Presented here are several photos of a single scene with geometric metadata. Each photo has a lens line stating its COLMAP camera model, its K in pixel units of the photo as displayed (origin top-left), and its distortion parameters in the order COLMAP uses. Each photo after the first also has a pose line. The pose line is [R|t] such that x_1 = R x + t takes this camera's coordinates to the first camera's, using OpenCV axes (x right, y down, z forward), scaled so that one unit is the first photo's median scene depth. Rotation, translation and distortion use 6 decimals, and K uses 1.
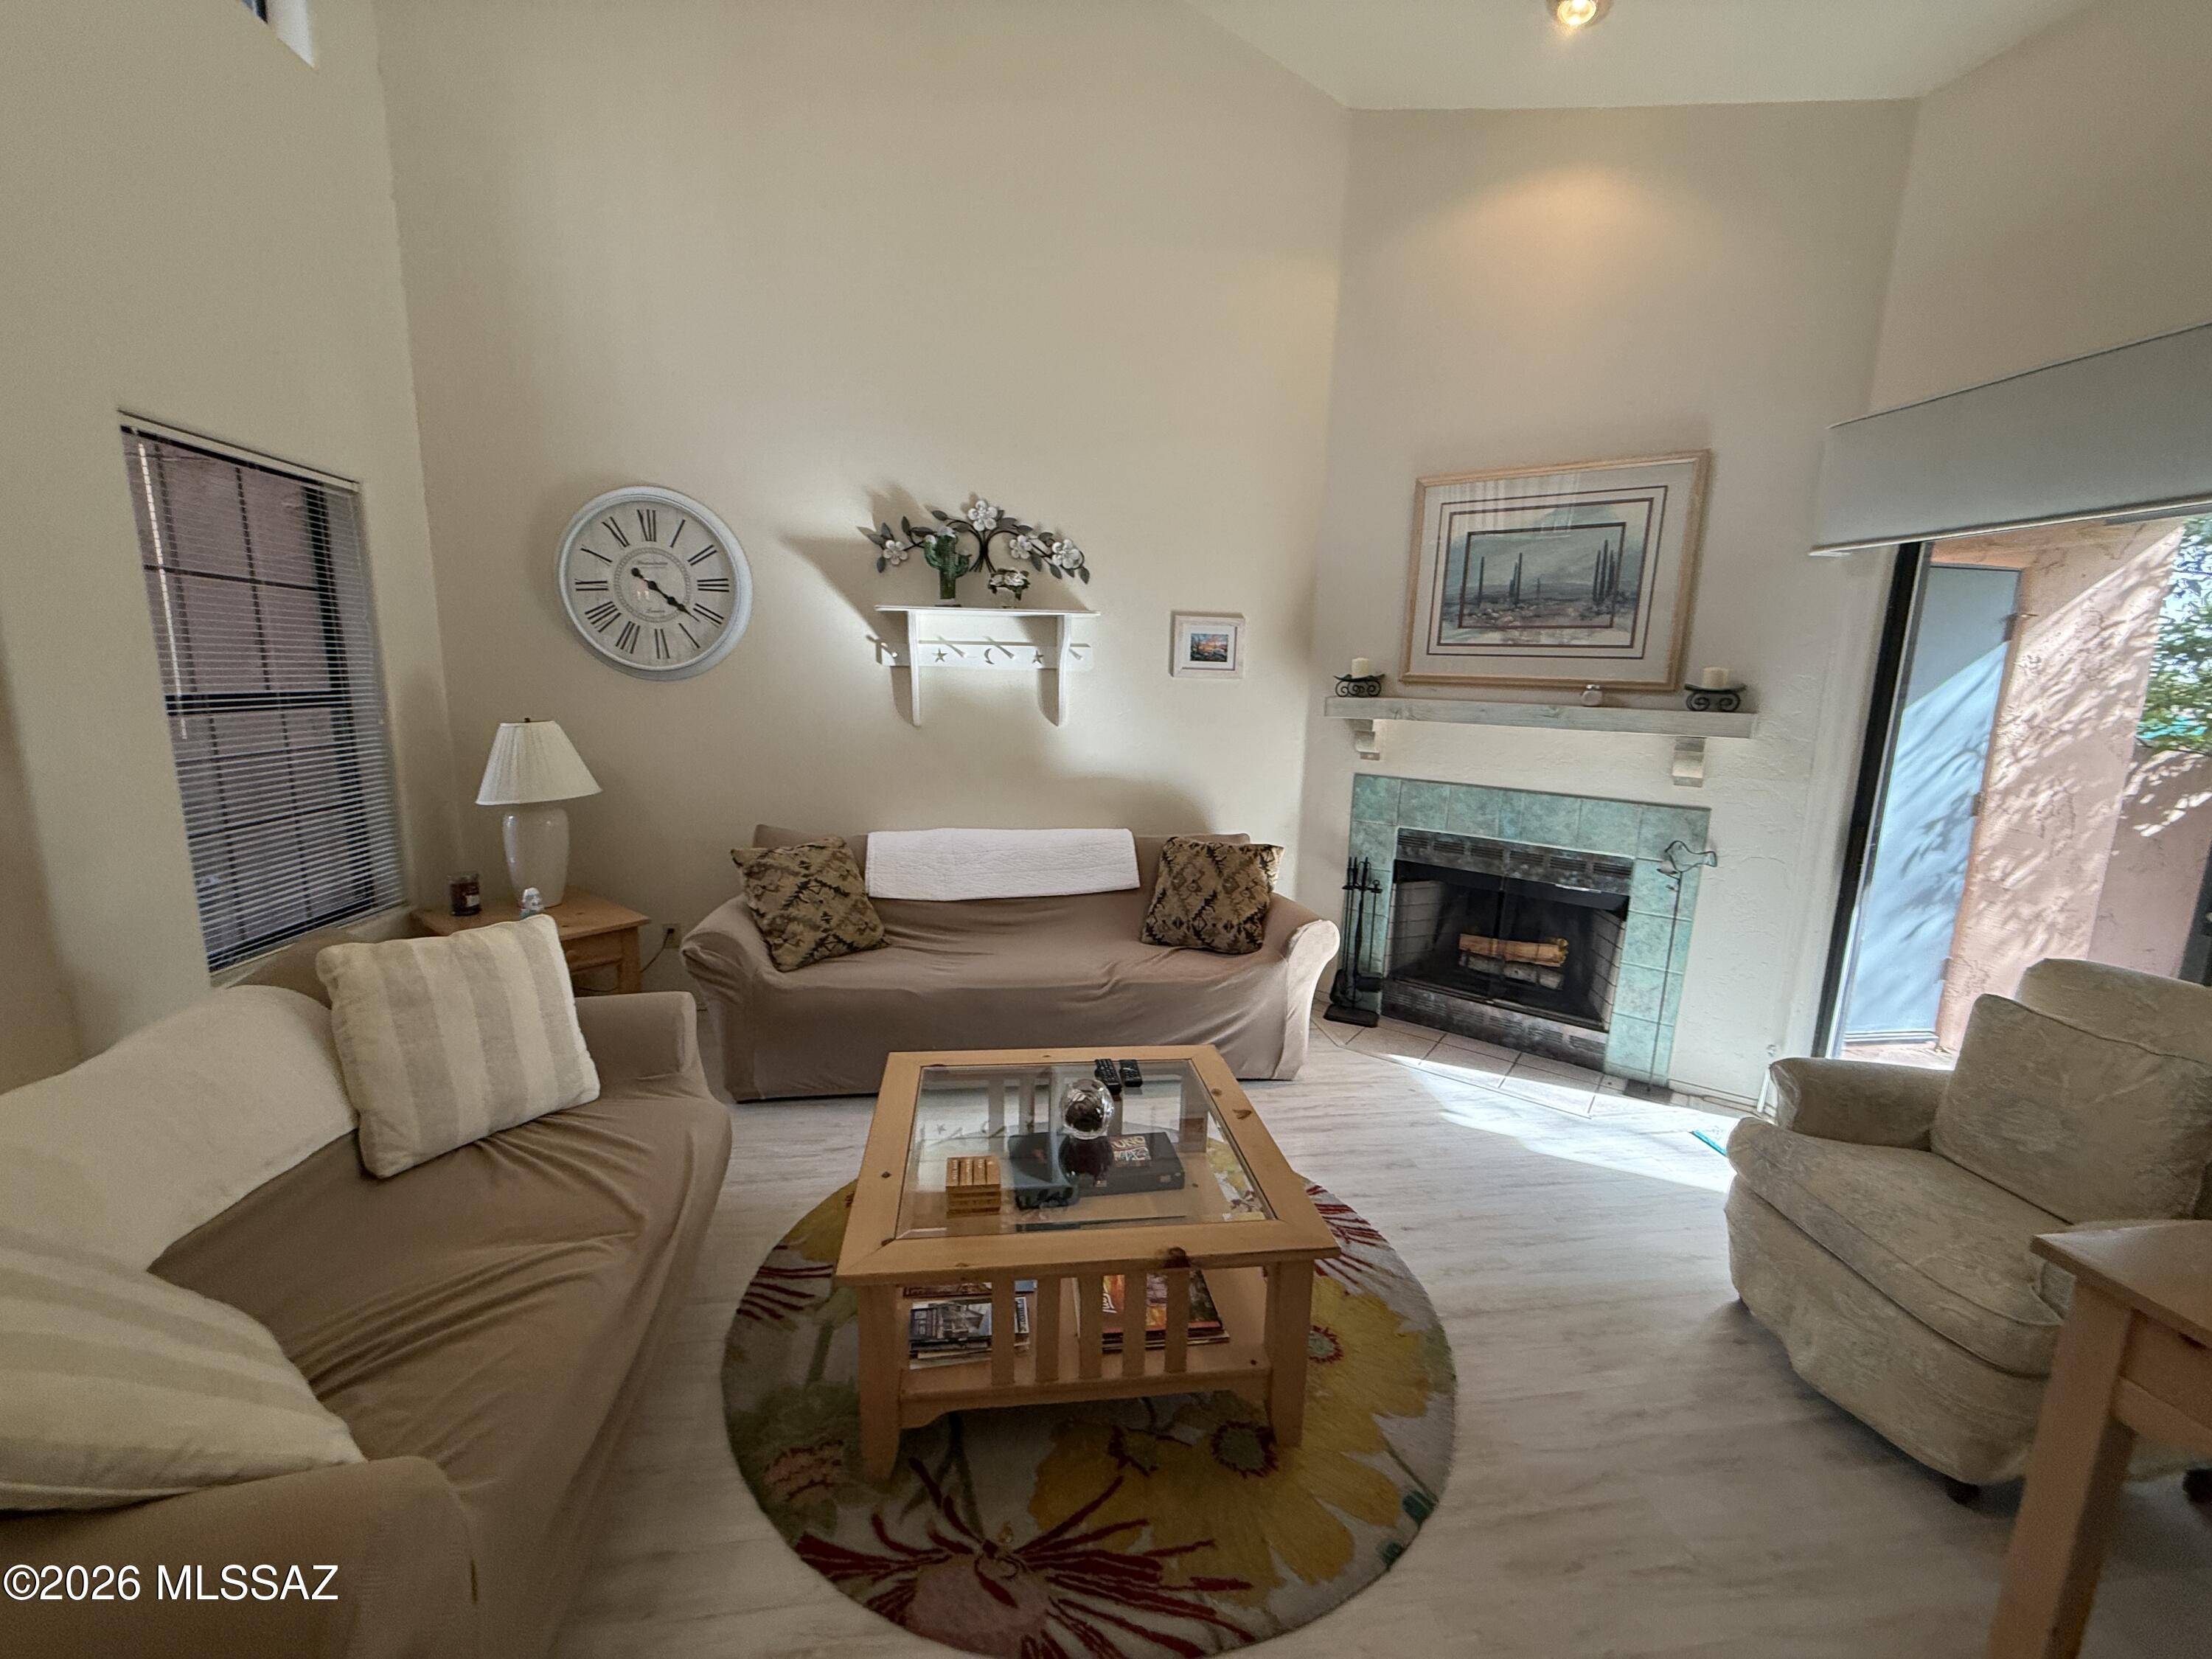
lens RADIAL K [[885.2, 0, 1098.6], [0, 885.2, 834.5], [0, 0, 1]] dist [-0.002080, 0.001039]
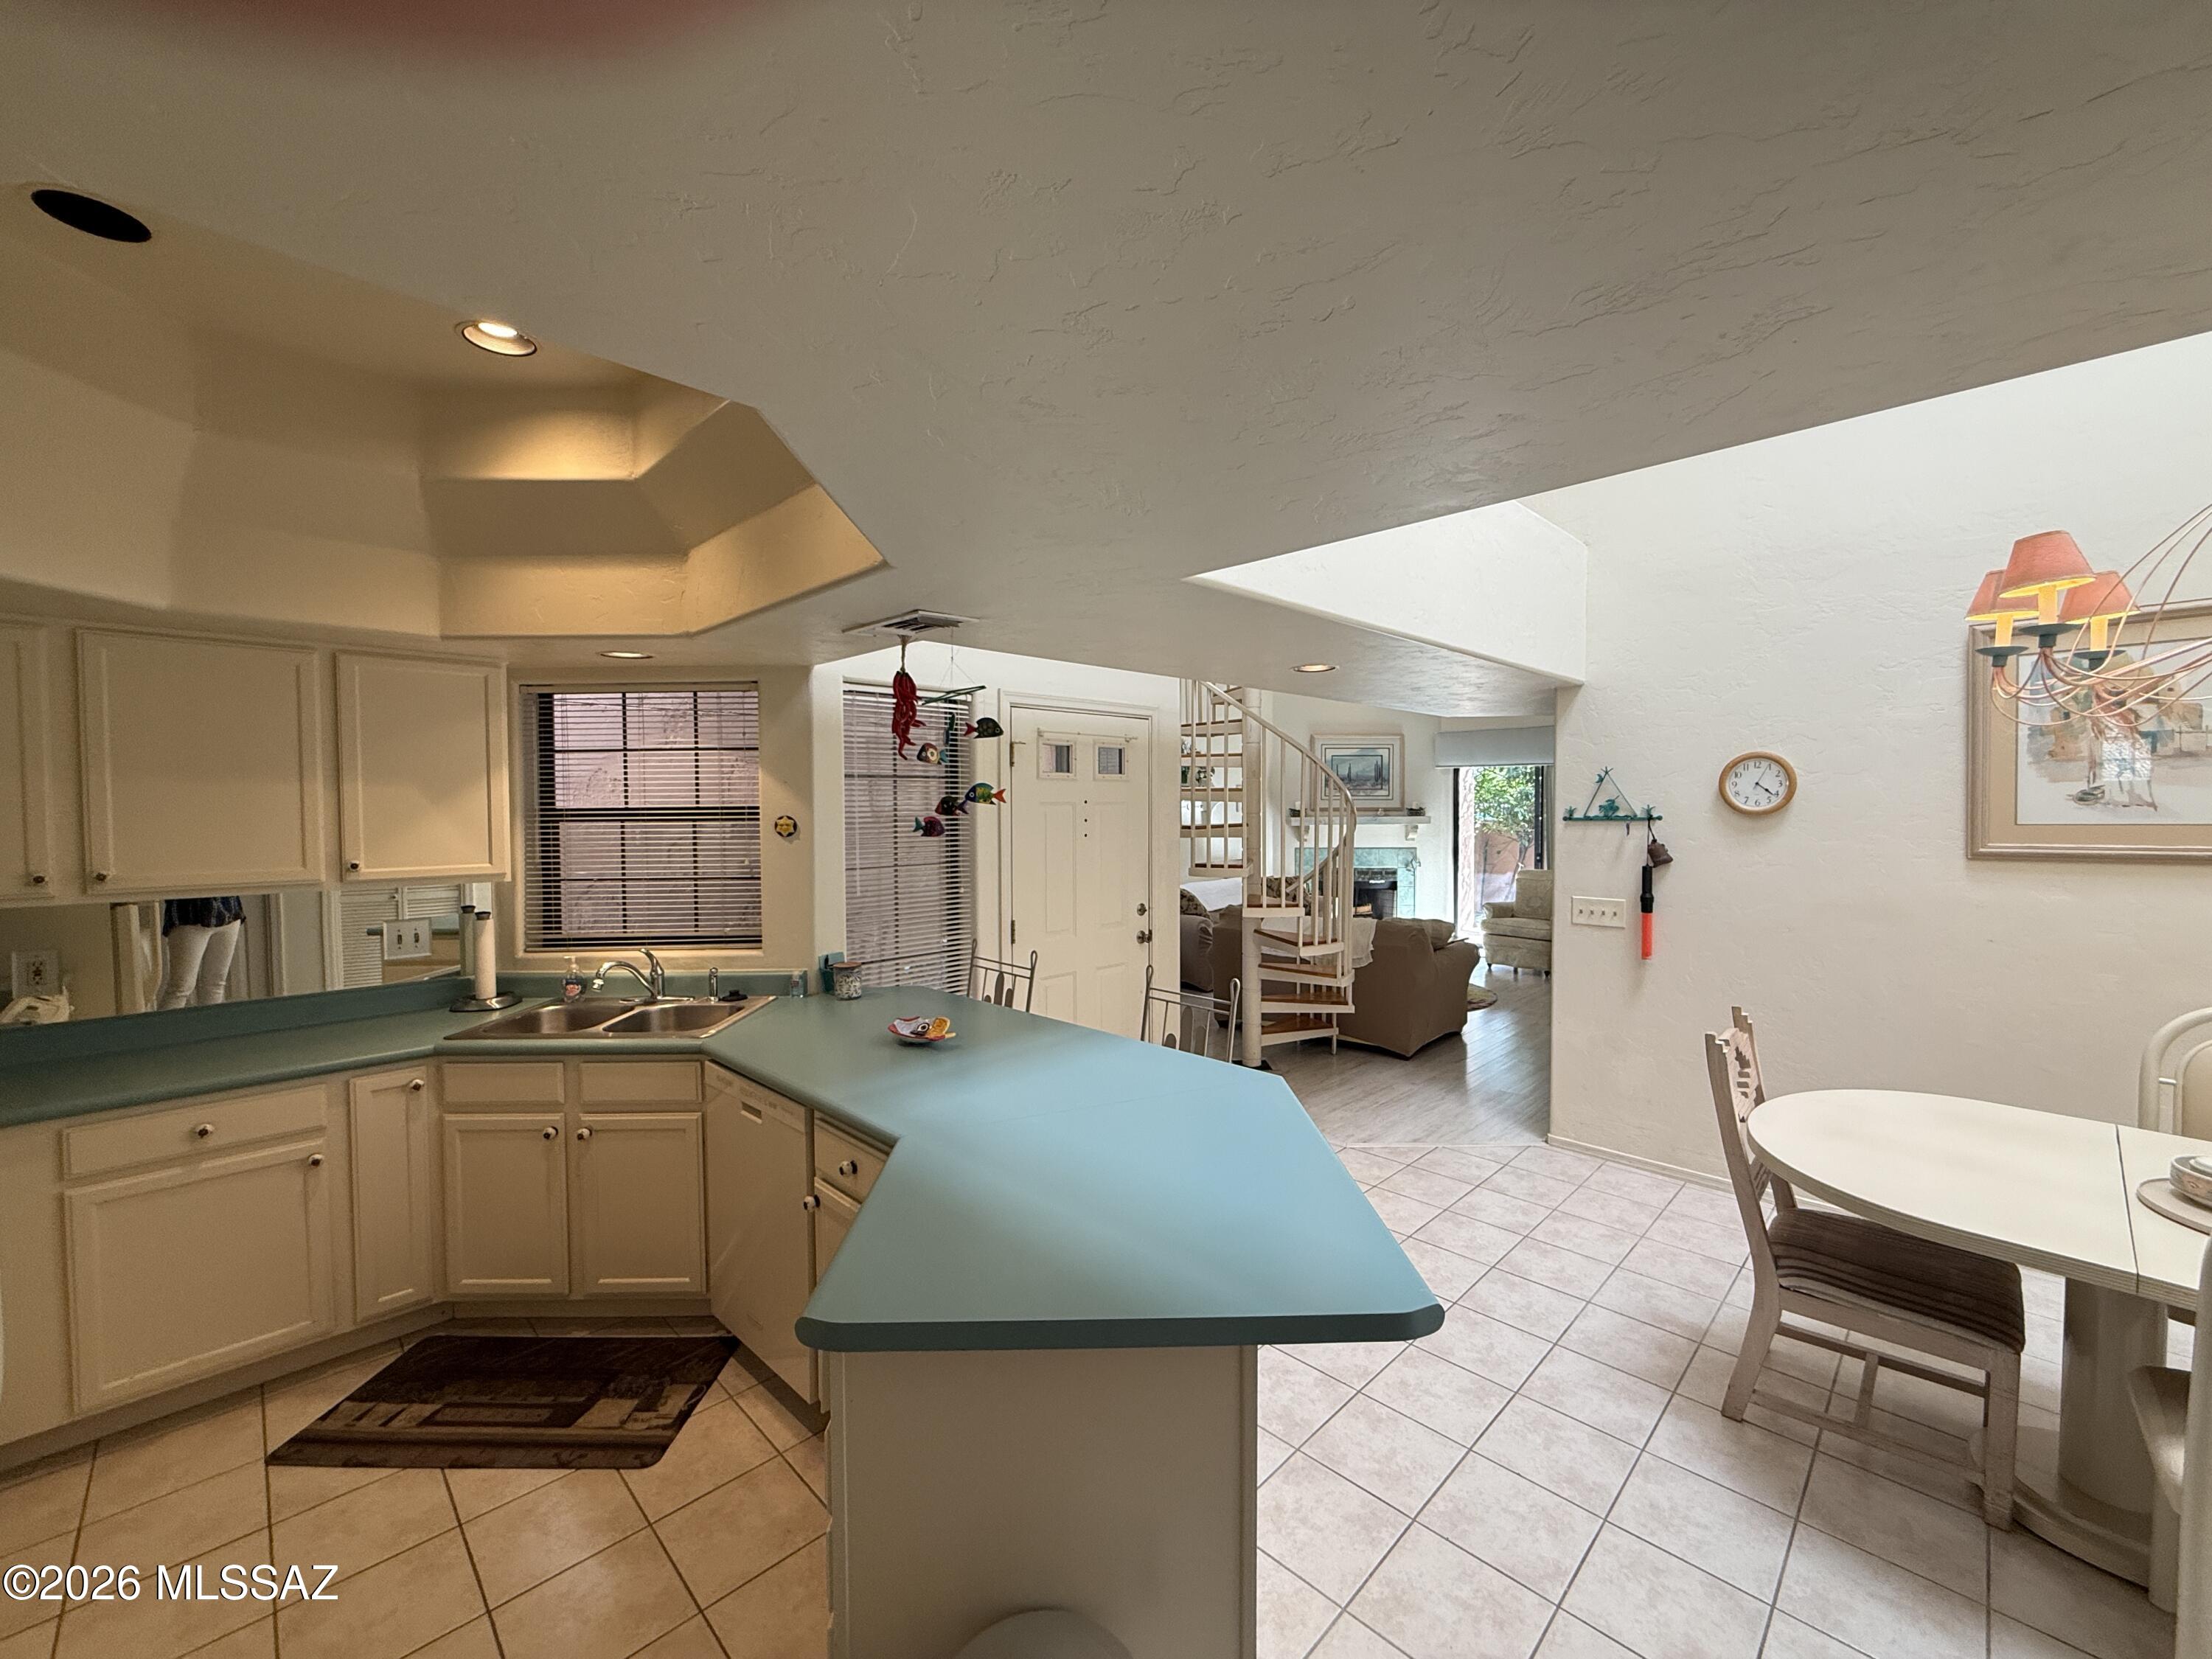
lens RADIAL K [[885.2, 0, 1109.6], [0, 885.2, 833.9], [0, 0, 1]] dist [-0.002080, 0.001039]
pose [[0.800977, -0.056135, 0.596058, -1.776477], [0.138219, 0.986037, -0.092875, 0.054504], [-0.582522, 0.156777, 0.797552, -0.739274]]
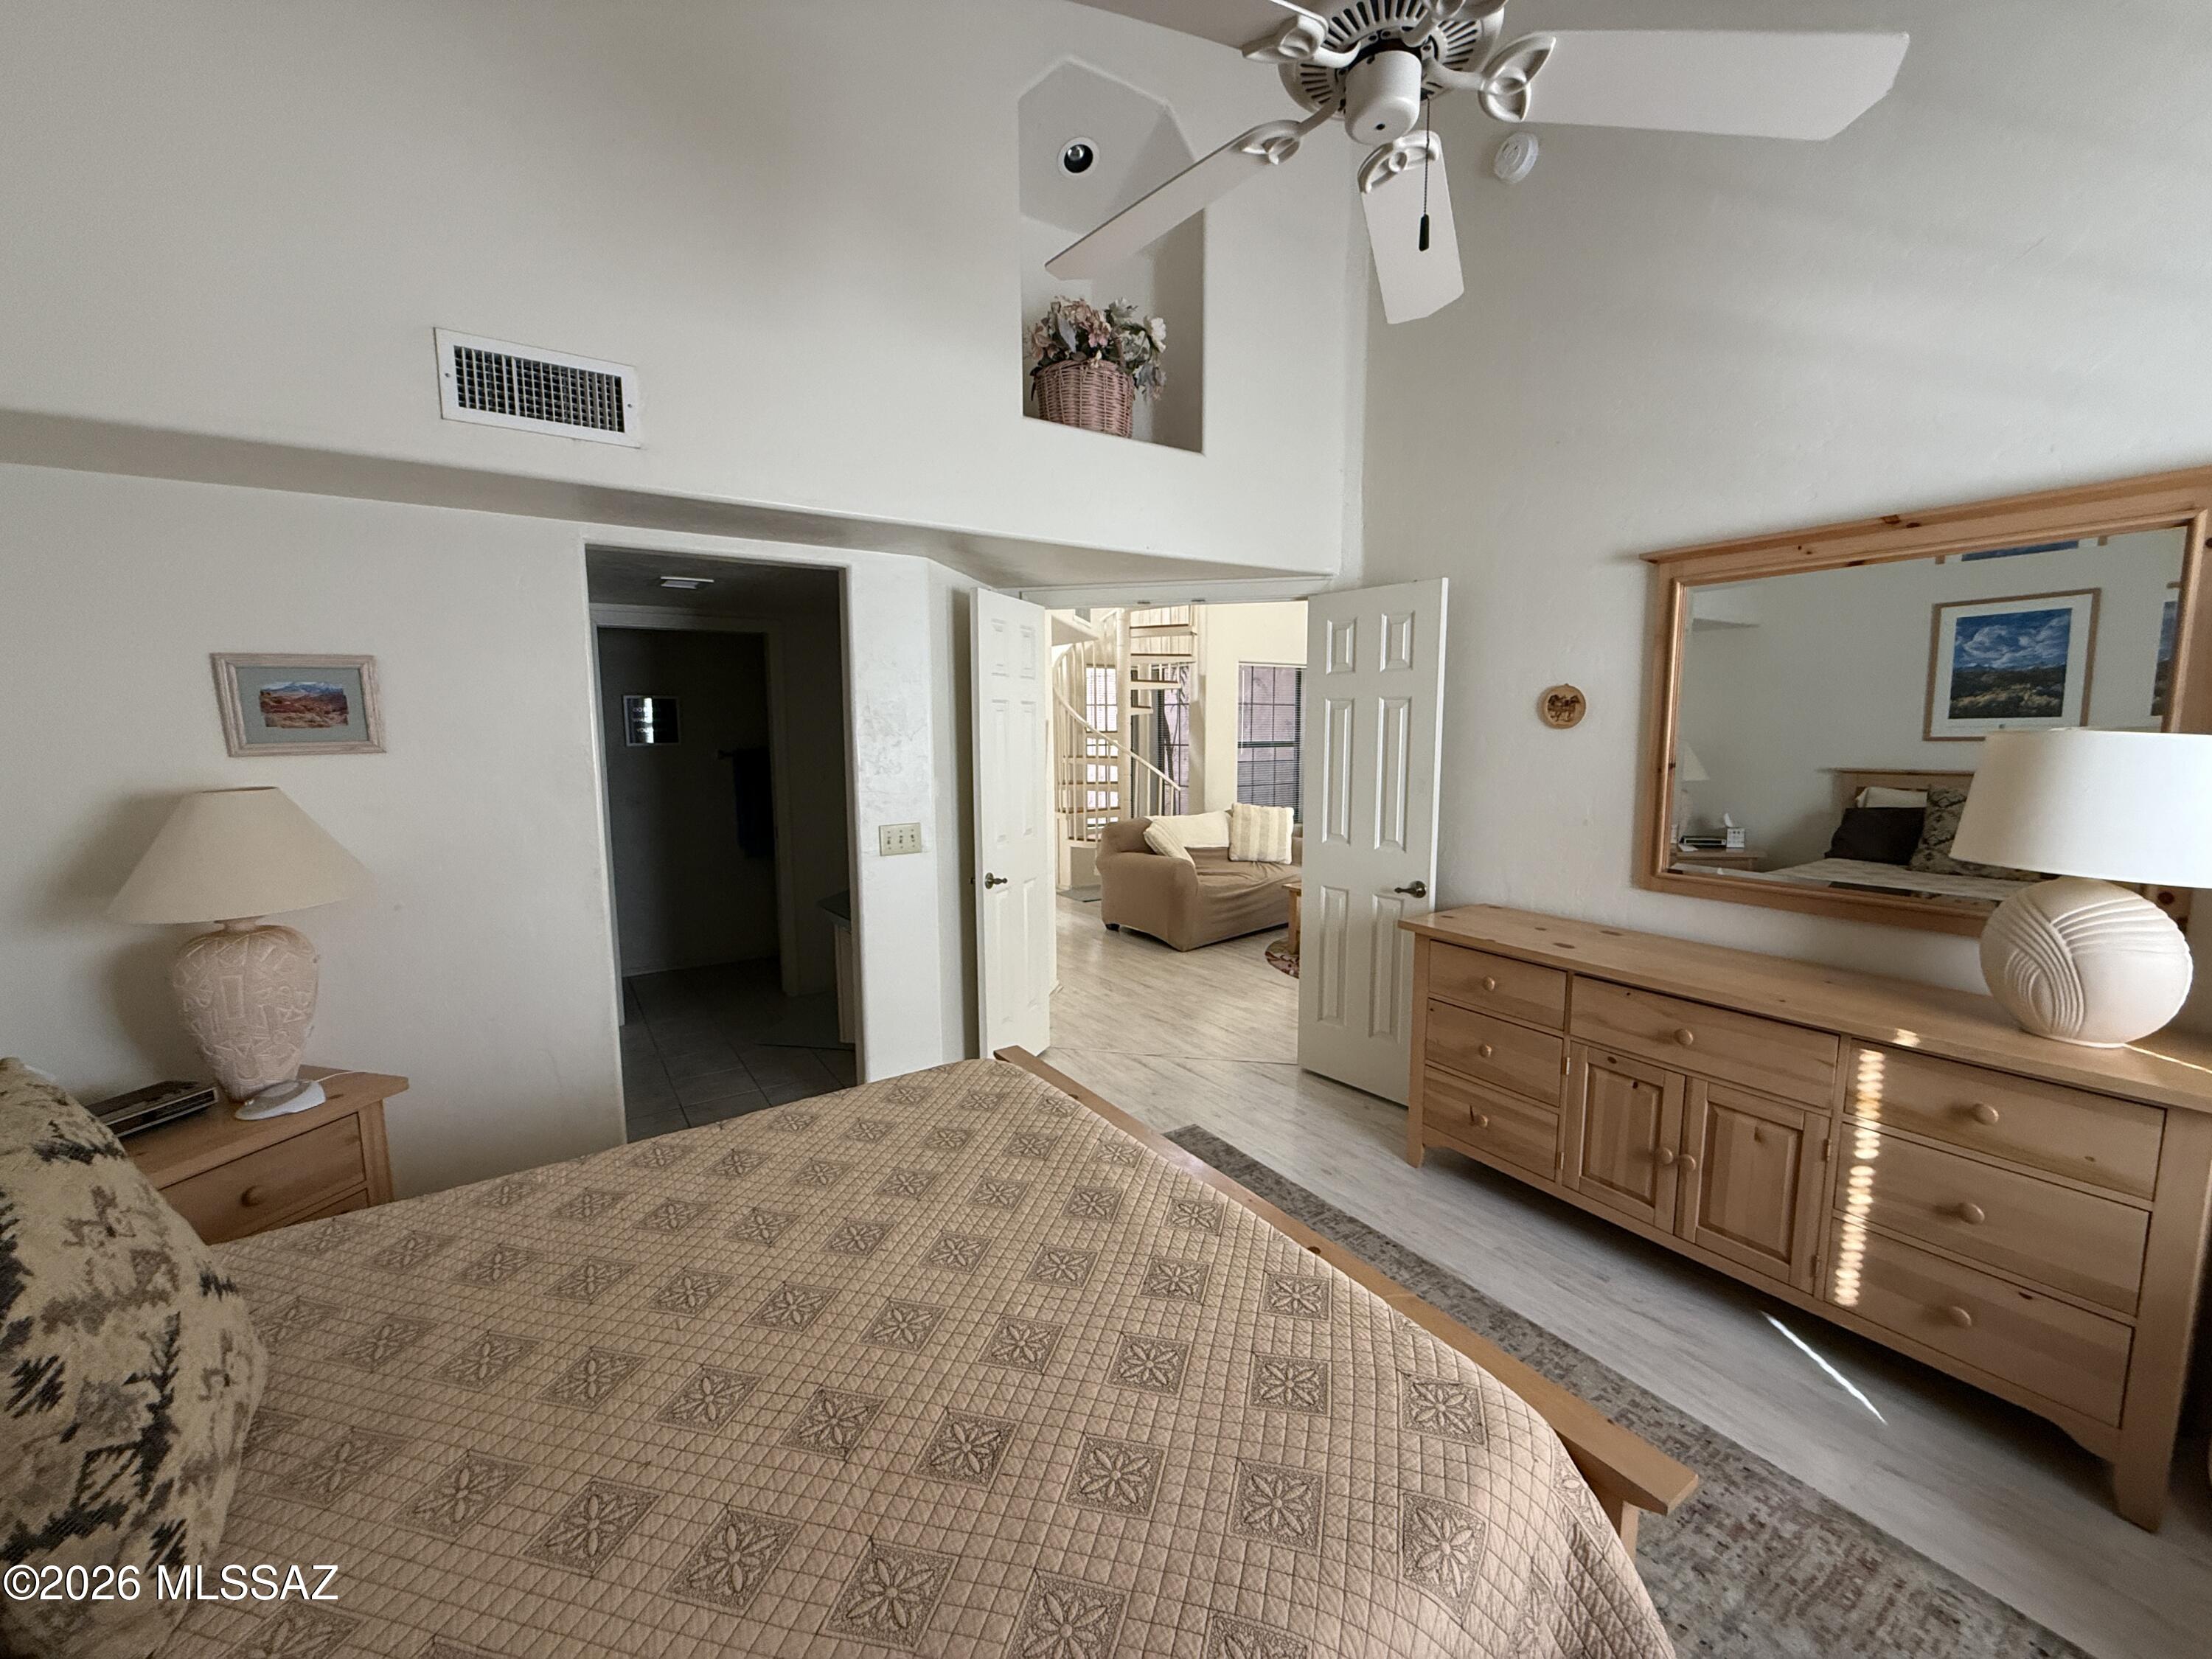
lens RADIAL K [[885.2, 0, 1109.6], [0, 885.2, 828.4], [0, 0, 1]] dist [-0.002080, 0.001039]
pose [[0.425856, 0.076629, -0.901540, 1.231582], [-0.142710, 0.989624, 0.016705, 0.125657], [0.893466, 0.121545, 0.432372, -0.597777]]
